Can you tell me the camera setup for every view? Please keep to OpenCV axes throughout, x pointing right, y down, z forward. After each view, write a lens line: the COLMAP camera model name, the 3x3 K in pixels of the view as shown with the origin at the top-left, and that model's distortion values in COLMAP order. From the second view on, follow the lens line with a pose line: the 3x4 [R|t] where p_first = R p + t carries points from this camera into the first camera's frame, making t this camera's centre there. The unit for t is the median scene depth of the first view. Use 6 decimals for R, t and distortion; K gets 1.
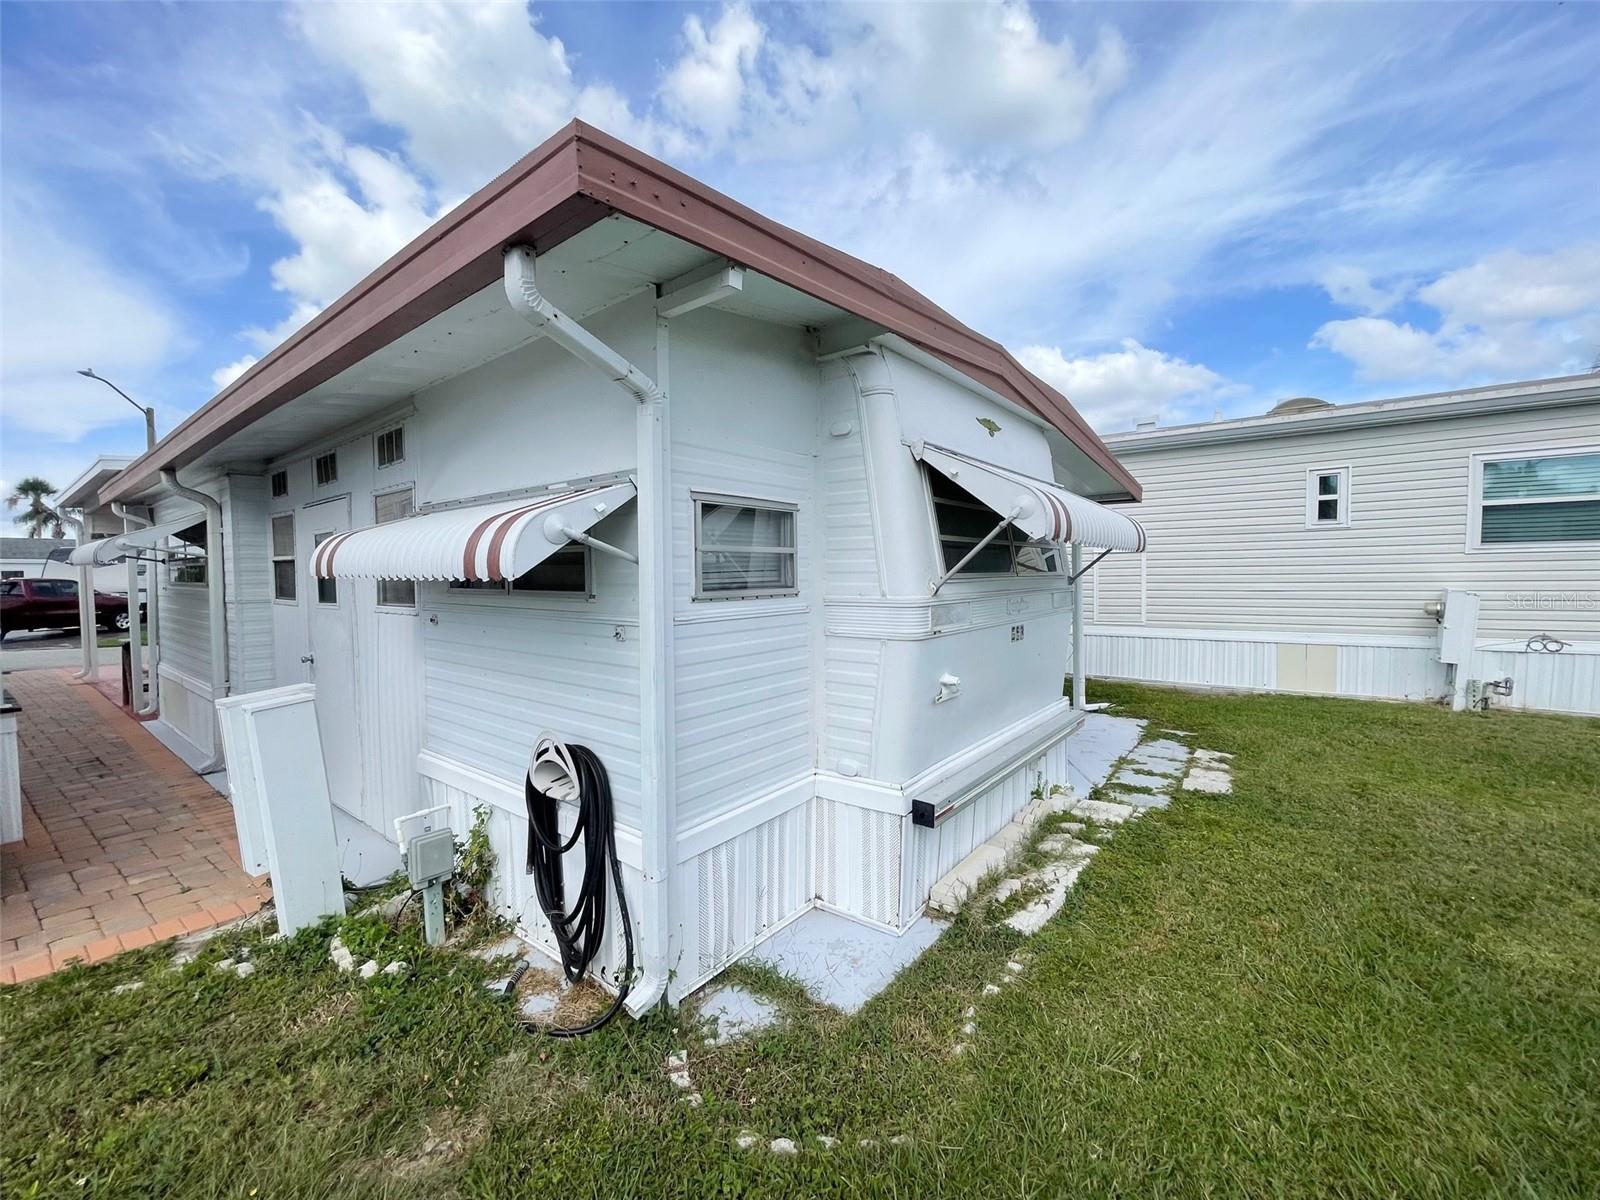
lens RADIAL K [[646.9, 0, 795.4], [0, 646.9, 599.2], [0, 0, 1]] dist [-0.003036, -0.000068]
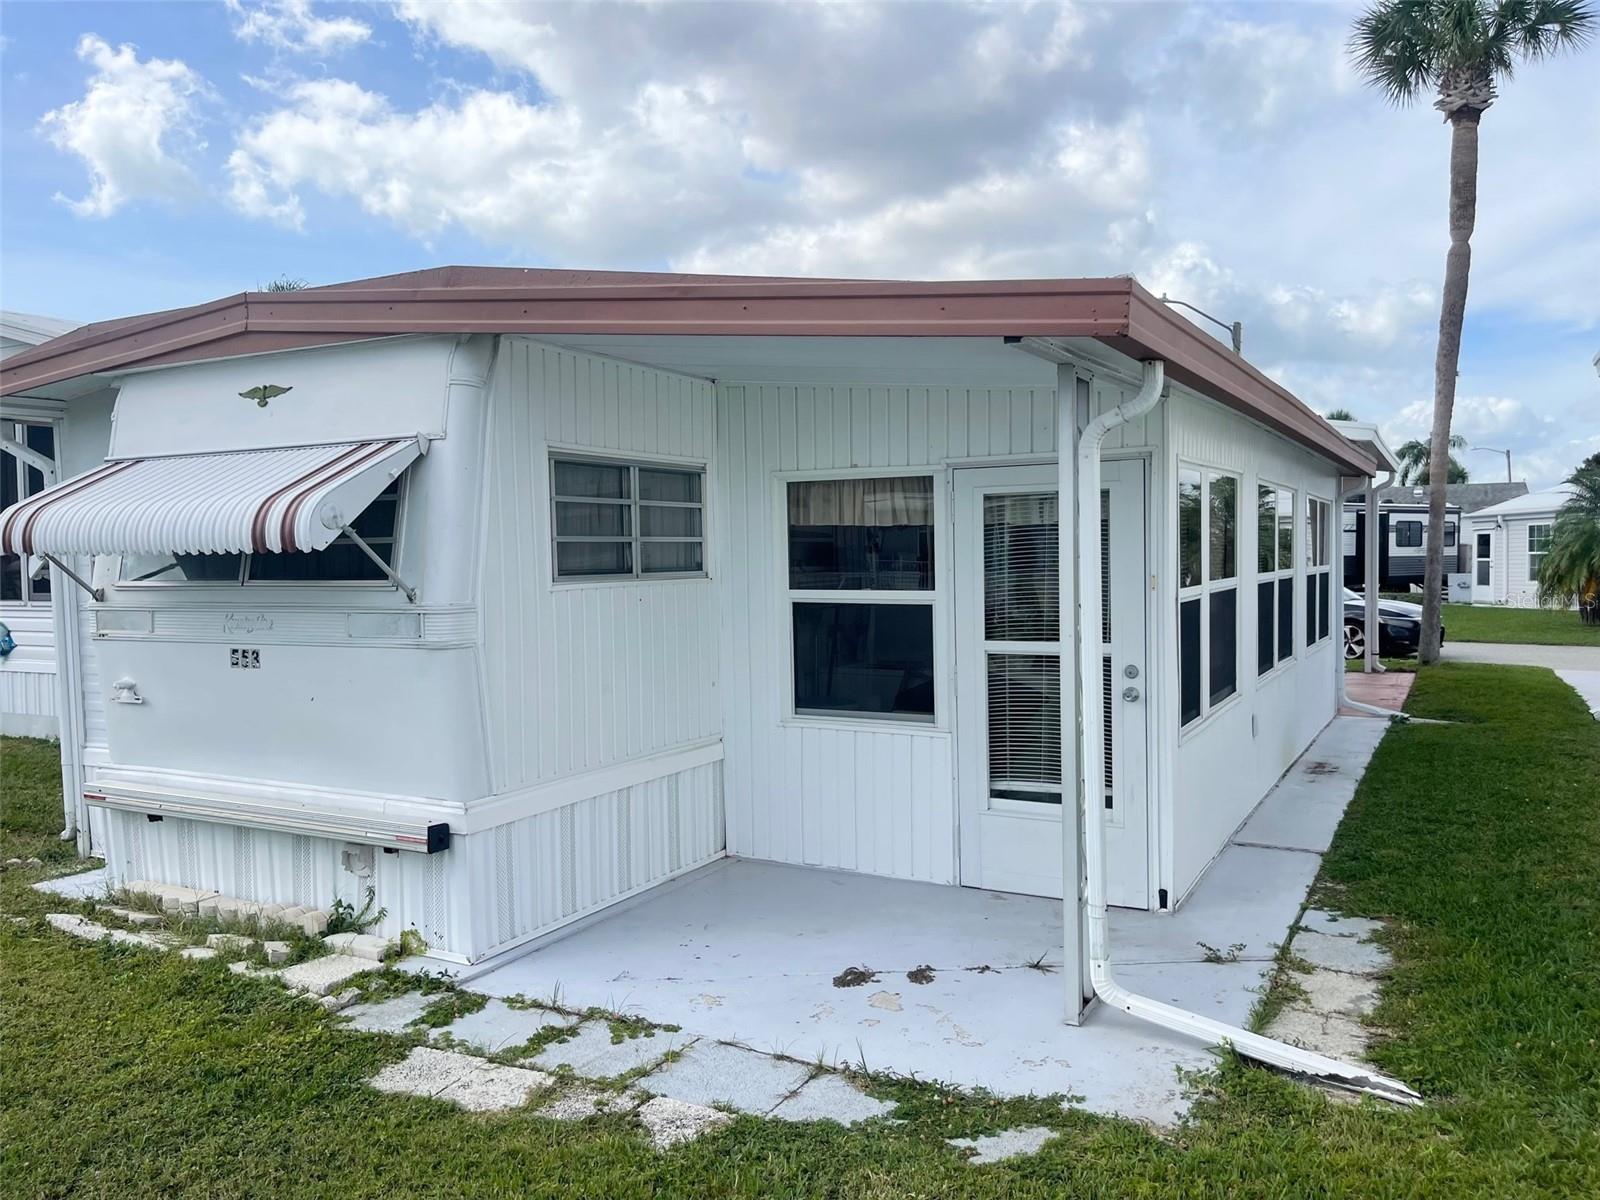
lens RADIAL K [[1236.4, 0, 801.2], [0, 1236.4, 572.4], [0, 0, 1]] dist [0.008583, 0.004979]
pose [[0.167169, 0.043815, -0.984954, 1.515421], [-0.015904, 0.999002, 0.041741, -0.098038], [0.985800, 0.008687, 0.167699, 1.107260]]
